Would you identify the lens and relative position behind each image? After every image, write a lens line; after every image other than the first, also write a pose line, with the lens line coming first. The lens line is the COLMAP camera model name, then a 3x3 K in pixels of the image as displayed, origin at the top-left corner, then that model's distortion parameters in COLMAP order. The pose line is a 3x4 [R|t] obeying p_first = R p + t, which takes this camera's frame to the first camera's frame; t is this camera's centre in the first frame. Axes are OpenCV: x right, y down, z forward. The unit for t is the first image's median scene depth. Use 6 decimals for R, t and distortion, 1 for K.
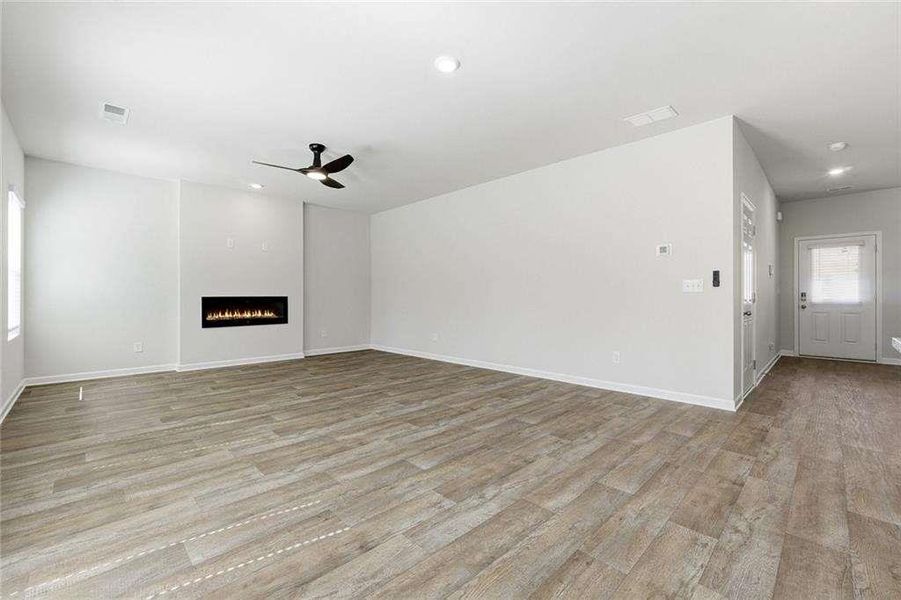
lens RADIAL K [[379.4, 0, 438.5], [0, 379.4, 336.7], [0, 0, 1]] dist [-0.014712, 0.002072]
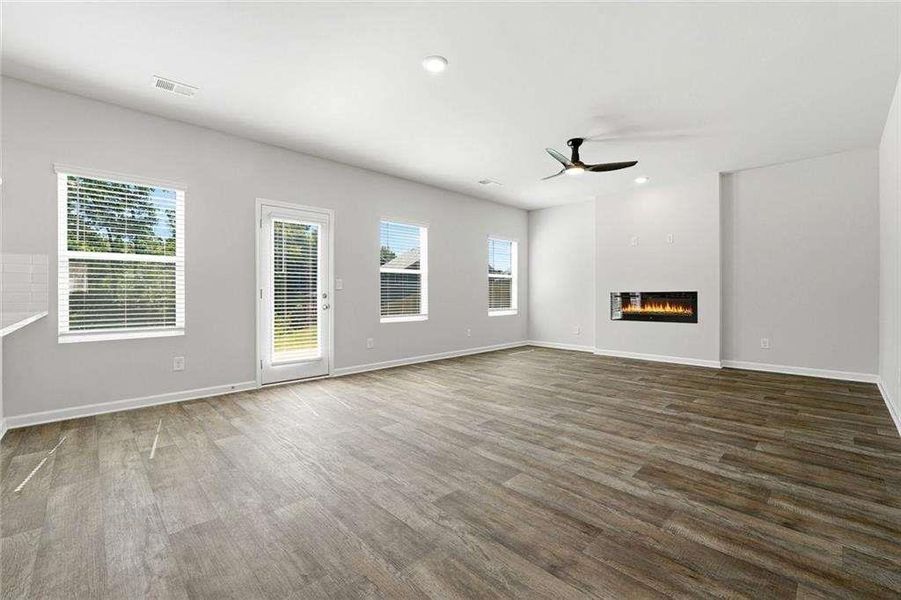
lens RADIAL K [[379.4, 0, 442.5], [0, 379.4, 294.5], [0, 0, 1]] dist [-0.014712, 0.002072]
pose [[0.011638, 0.008652, -0.999895, 0.413865], [-0.105565, 0.994385, 0.007376, -0.040633], [0.994344, 0.105468, 0.012486, 0.393785]]
